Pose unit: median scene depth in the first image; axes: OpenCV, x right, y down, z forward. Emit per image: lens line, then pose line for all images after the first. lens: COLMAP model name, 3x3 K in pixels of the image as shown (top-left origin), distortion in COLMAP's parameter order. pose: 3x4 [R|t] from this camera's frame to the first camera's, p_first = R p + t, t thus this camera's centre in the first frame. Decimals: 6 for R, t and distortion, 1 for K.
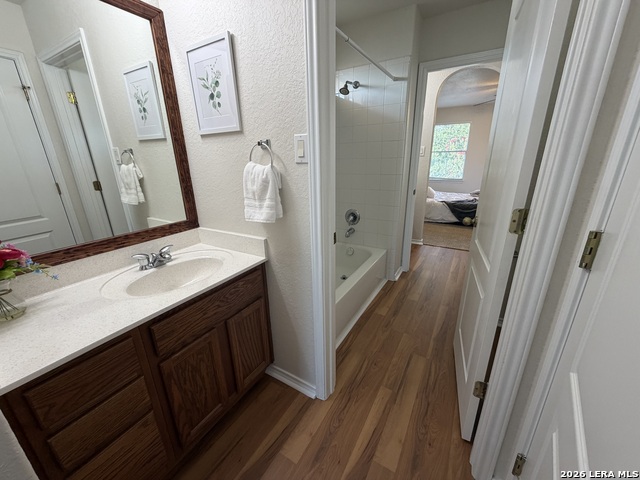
lens RADIAL K [[258.0, 0, 320.0], [0, 258.0, 240.0], [0, 0, 1]] dist [-0.000500, -0.000029]
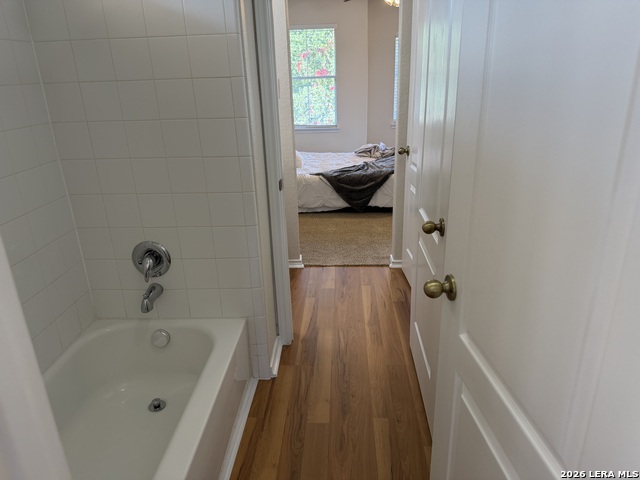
lens RADIAL K [[449.6, 0, 318.5], [0, 449.6, 261.5], [0, 0, 1]] dist [0.064676, -0.000921]
pose [[0.888297, -0.184009, 0.420796, 0.044688], [0.158078, 0.982745, 0.096041, -0.087006], [-0.431207, -0.018794, 0.902057, 0.176690]]
